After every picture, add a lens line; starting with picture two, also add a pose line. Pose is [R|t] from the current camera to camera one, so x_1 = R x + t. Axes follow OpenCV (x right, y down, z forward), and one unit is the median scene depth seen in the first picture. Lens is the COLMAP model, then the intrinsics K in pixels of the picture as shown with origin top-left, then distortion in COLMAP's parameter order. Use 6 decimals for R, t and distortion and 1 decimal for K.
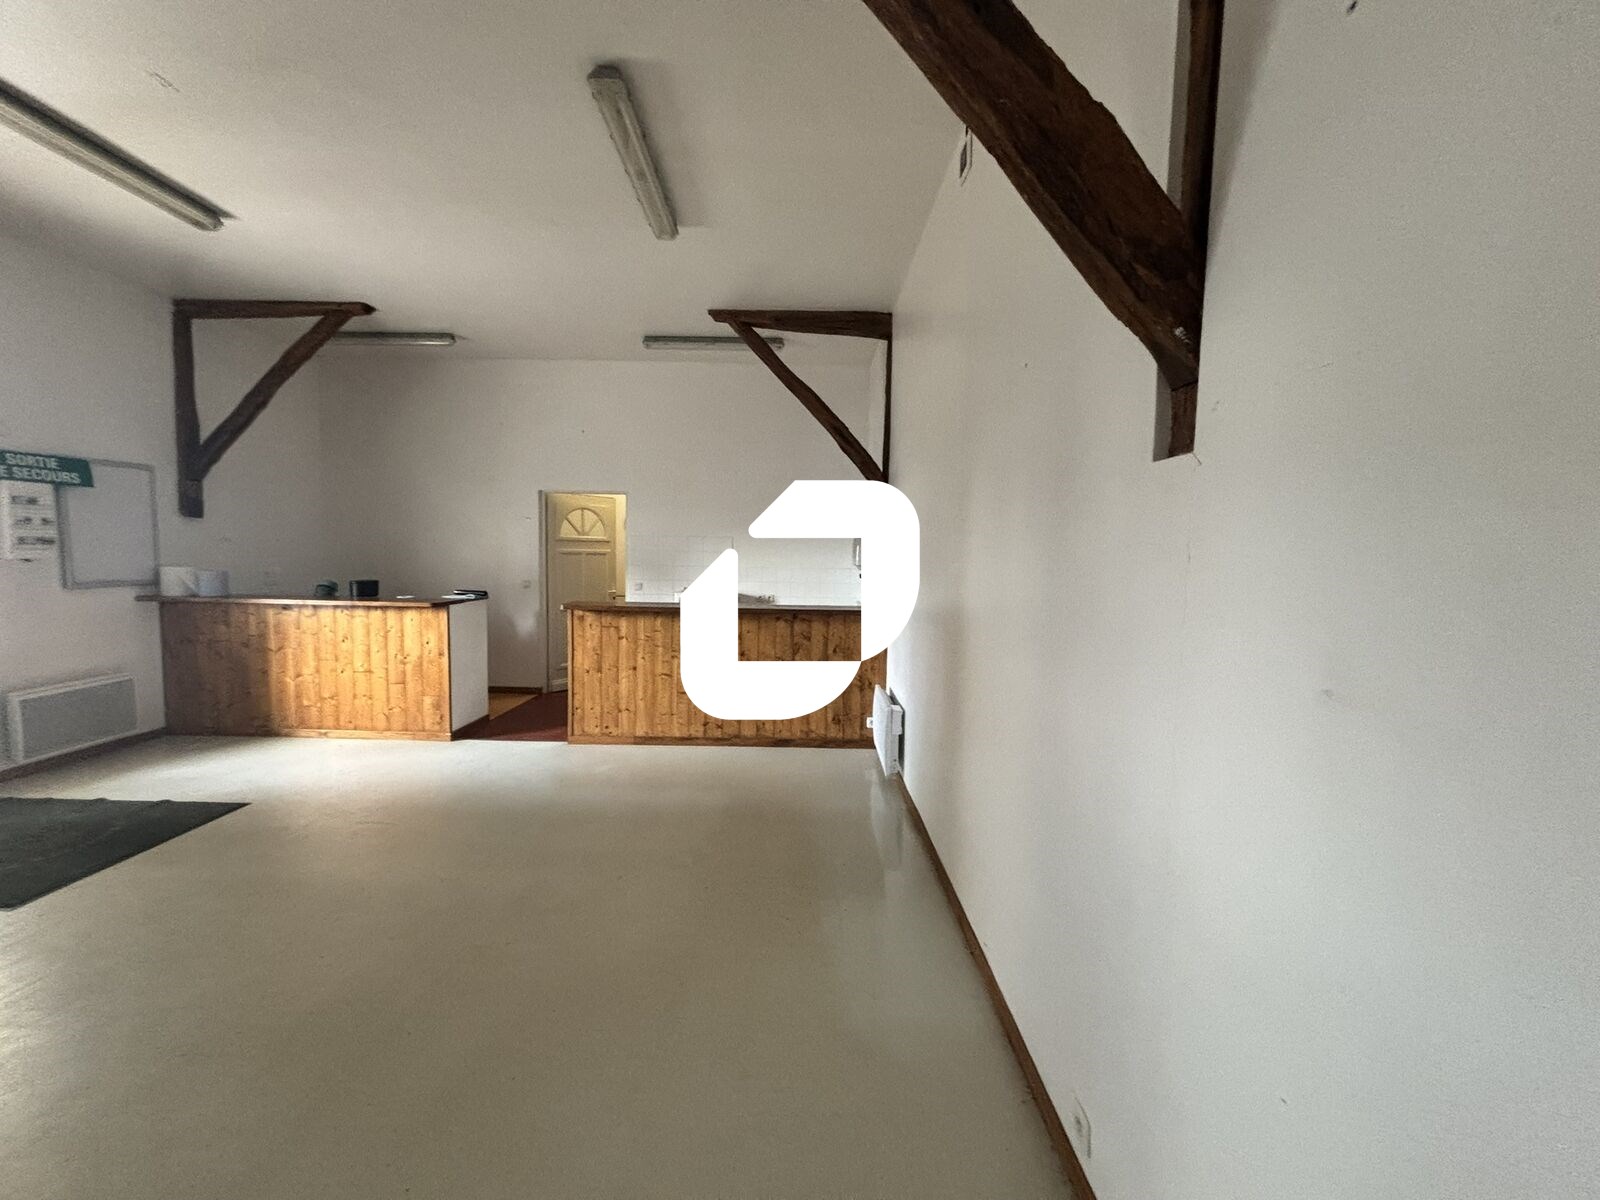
lens RADIAL K [[633.0, 0, 794.2], [0, 633.0, 607.4], [0, 0, 1]] dist [0.020137, -0.024825]
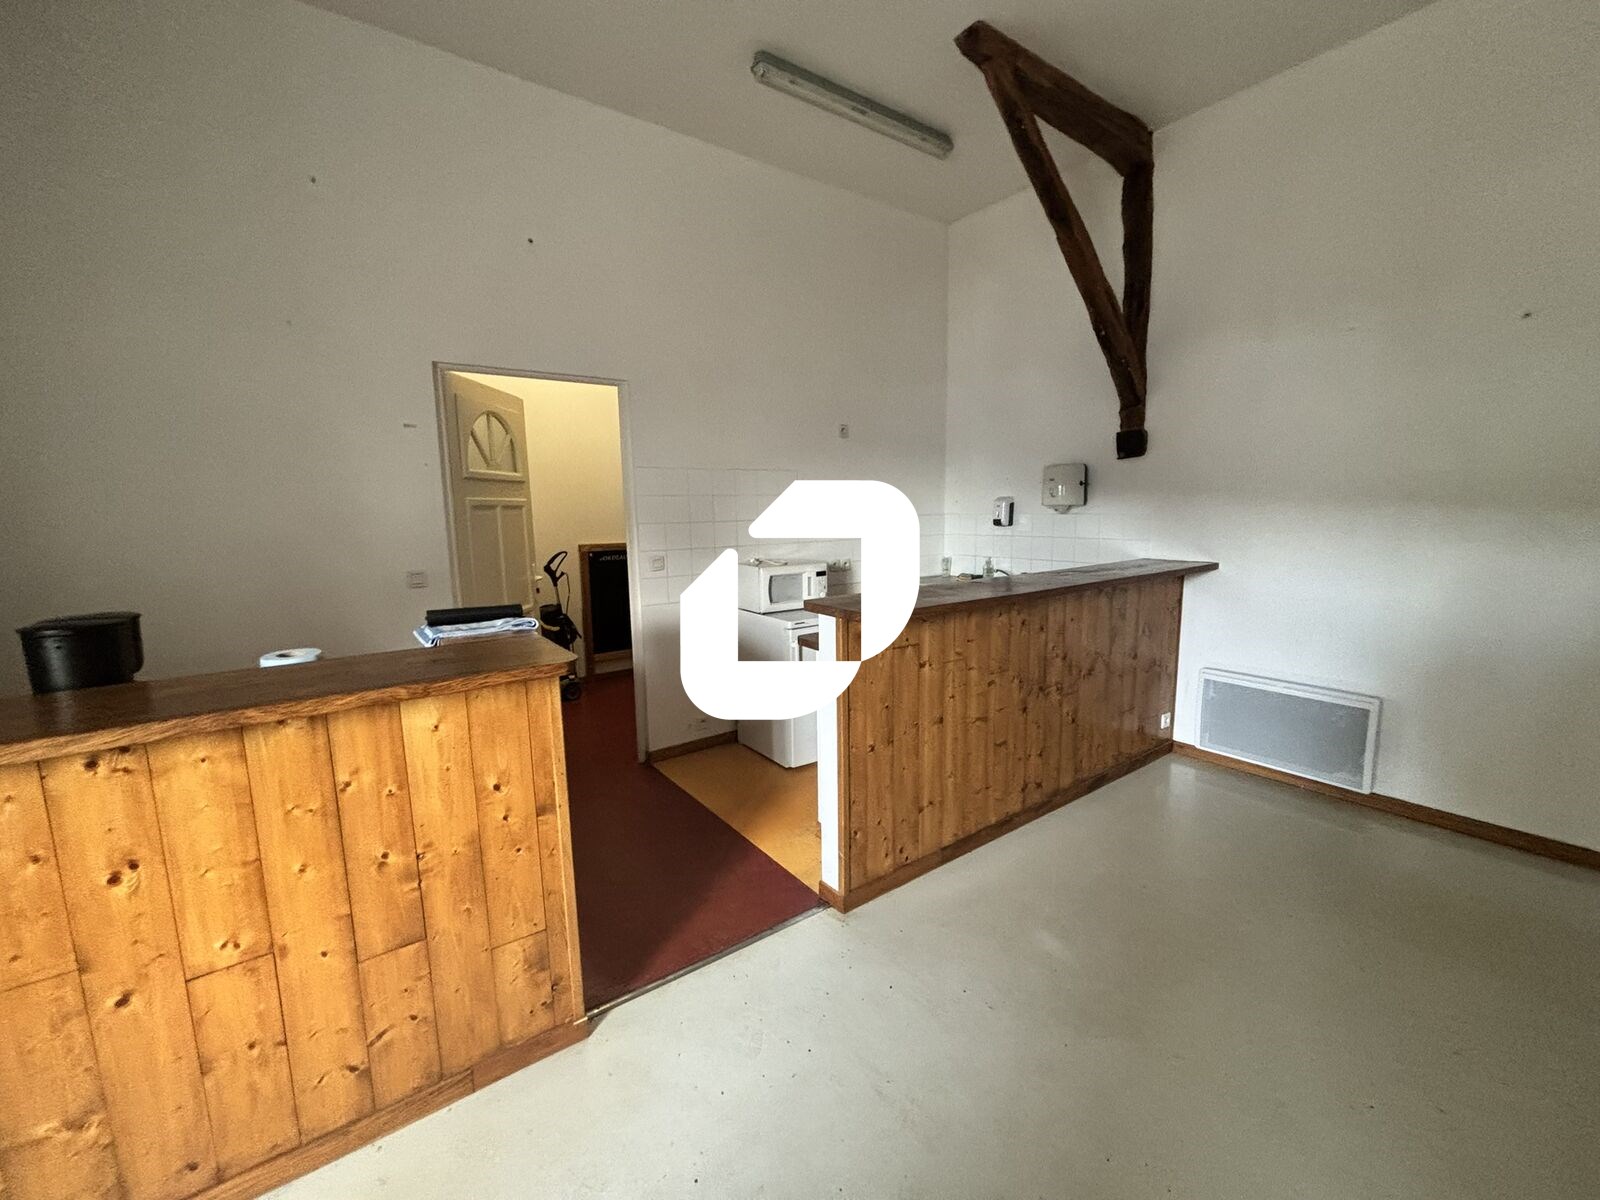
lens RADIAL K [[640.0, 0, 798.5], [0, 640.0, 601.3], [0, 0, 1]] dist [-0.002779, -0.000134]
pose [[0.806172, -0.115902, 0.580219, -0.627270], [0.080669, 0.993000, 0.086273, -0.050938], [-0.586157, -0.022744, 0.809878, 0.654815]]
